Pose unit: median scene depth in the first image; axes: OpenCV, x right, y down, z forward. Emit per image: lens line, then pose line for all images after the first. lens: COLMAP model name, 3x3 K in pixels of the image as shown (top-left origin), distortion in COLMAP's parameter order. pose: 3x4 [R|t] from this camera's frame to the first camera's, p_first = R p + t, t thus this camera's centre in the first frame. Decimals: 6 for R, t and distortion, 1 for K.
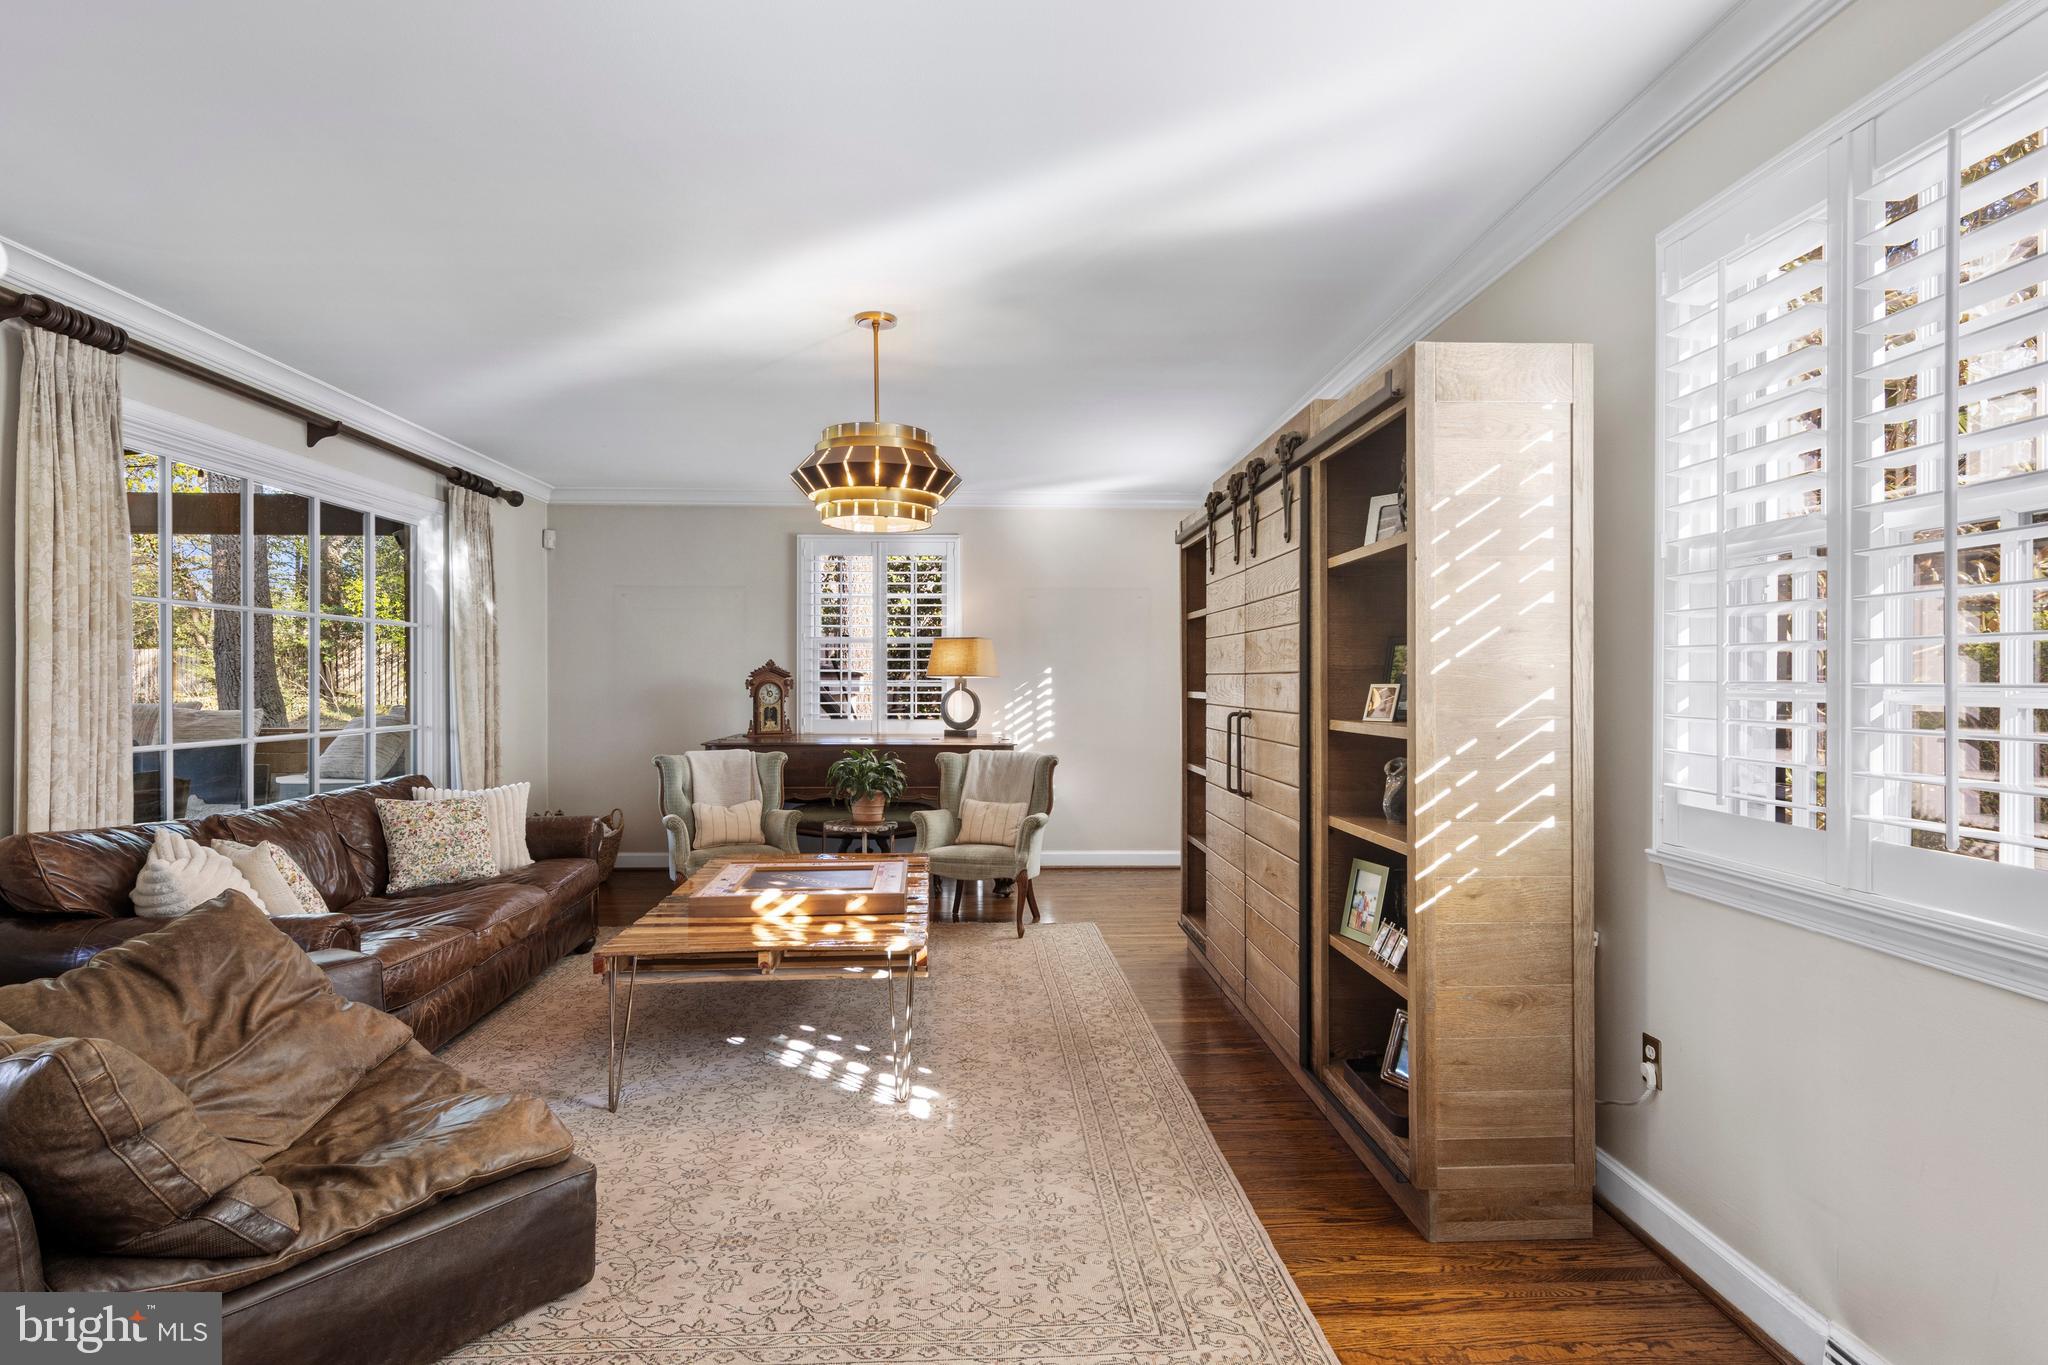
lens RADIAL K [[1129.3, 0, 1027.6], [0, 1129.3, 679.8], [0, 0, 1]] dist [0.001556, 0.000055]
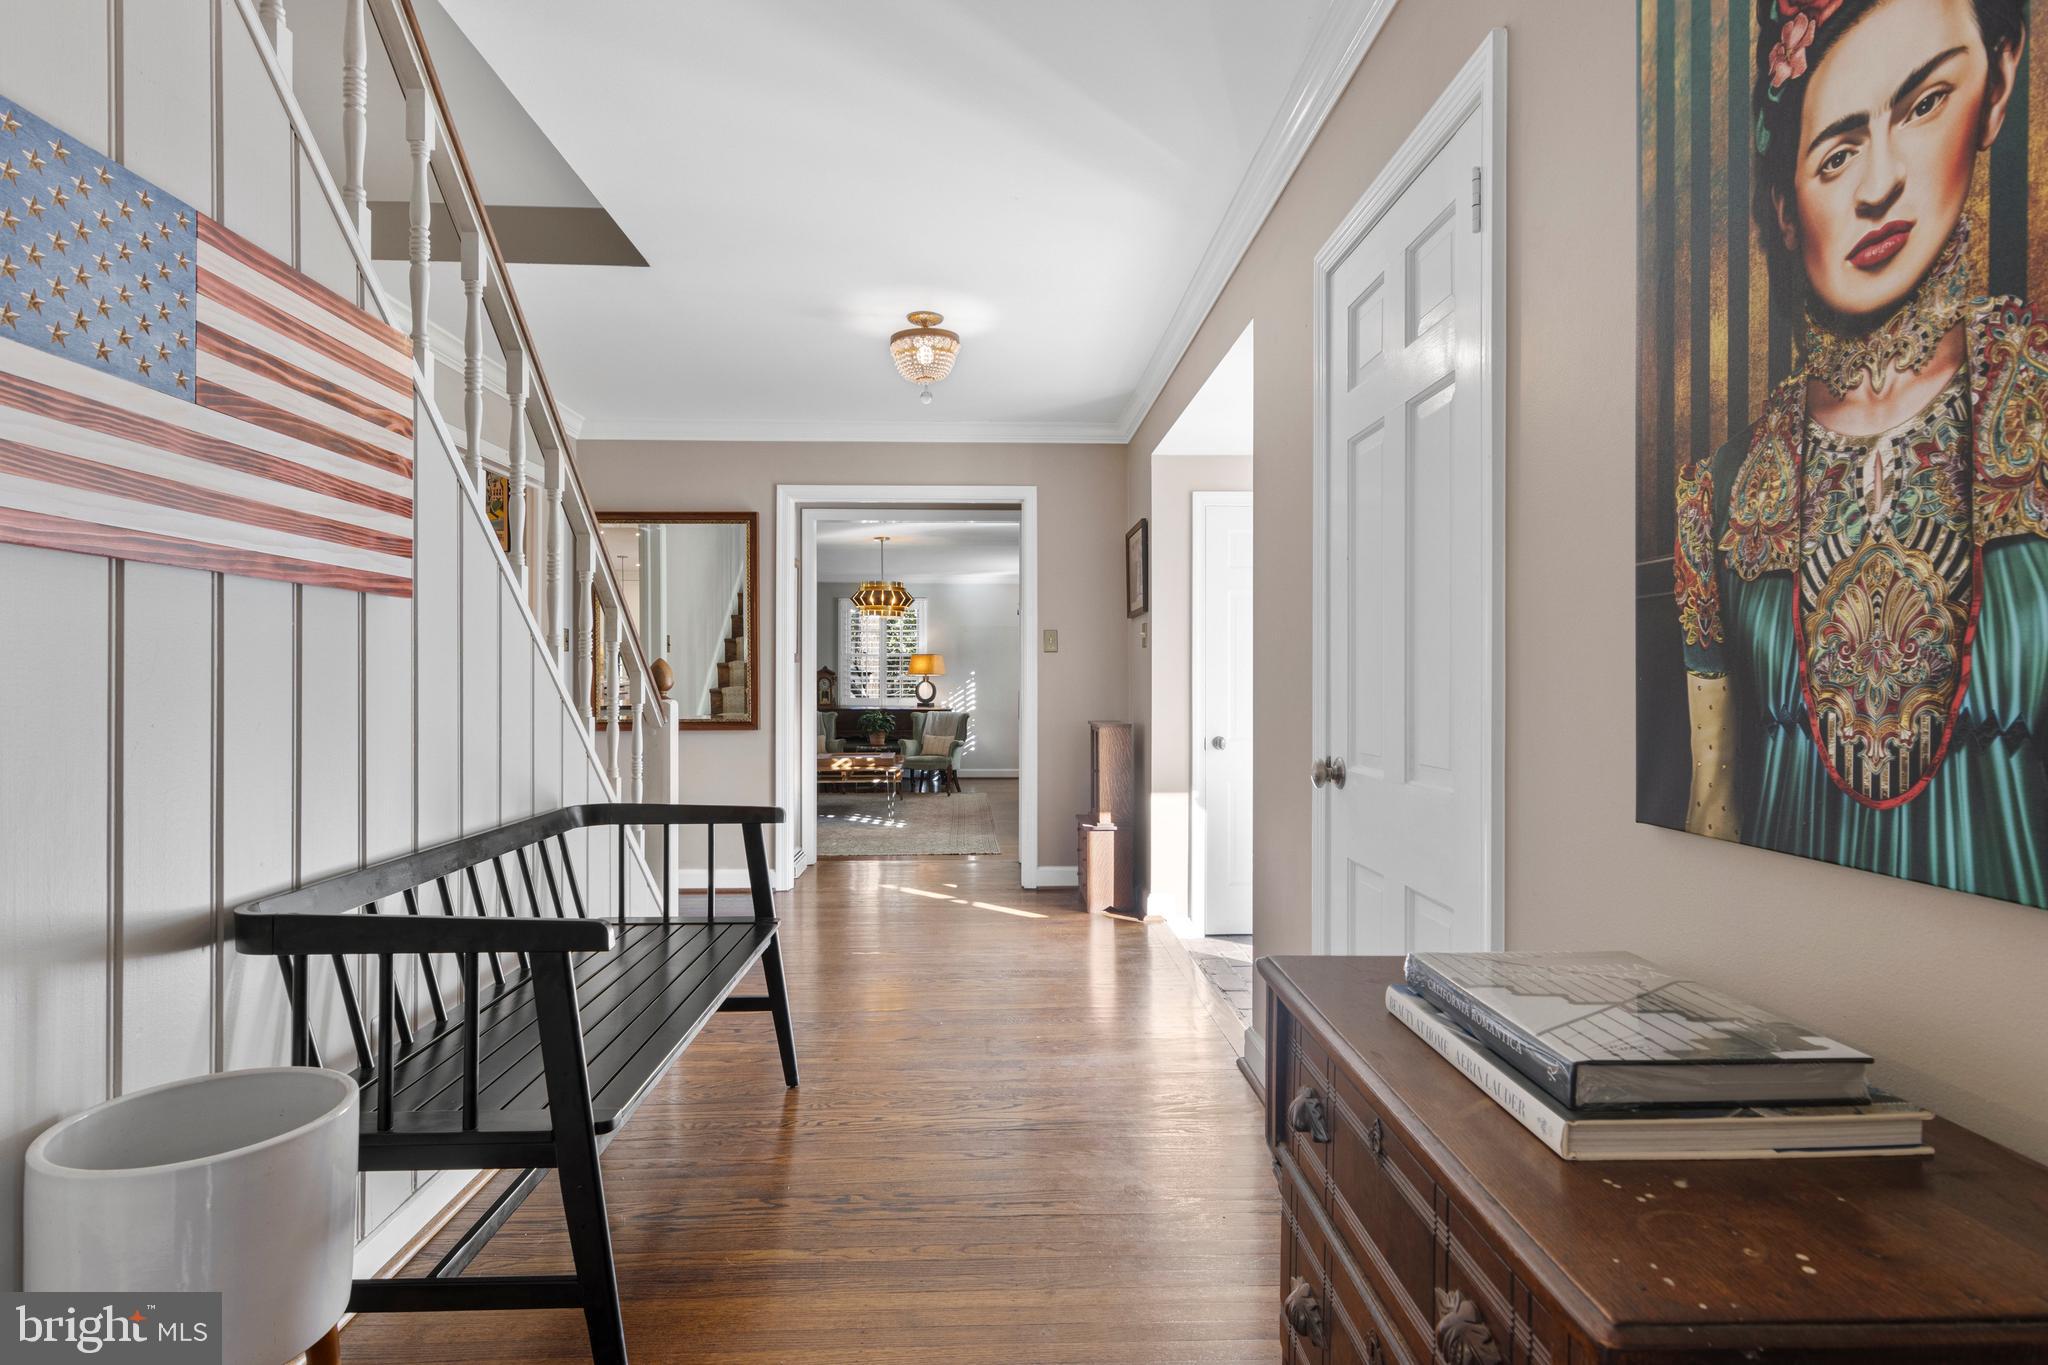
lens RADIAL K [[1066.0, 0, 1021.7], [0, 1066.0, 683.8], [0, 0, 1]] dist [-0.000409, 0.000002]
pose [[0.999991, -0.002119, 0.003564, 0.110521], [0.002100, 0.999984, 0.005250, 0.004001], [-0.003575, -0.005243, 0.999980, -0.905961]]
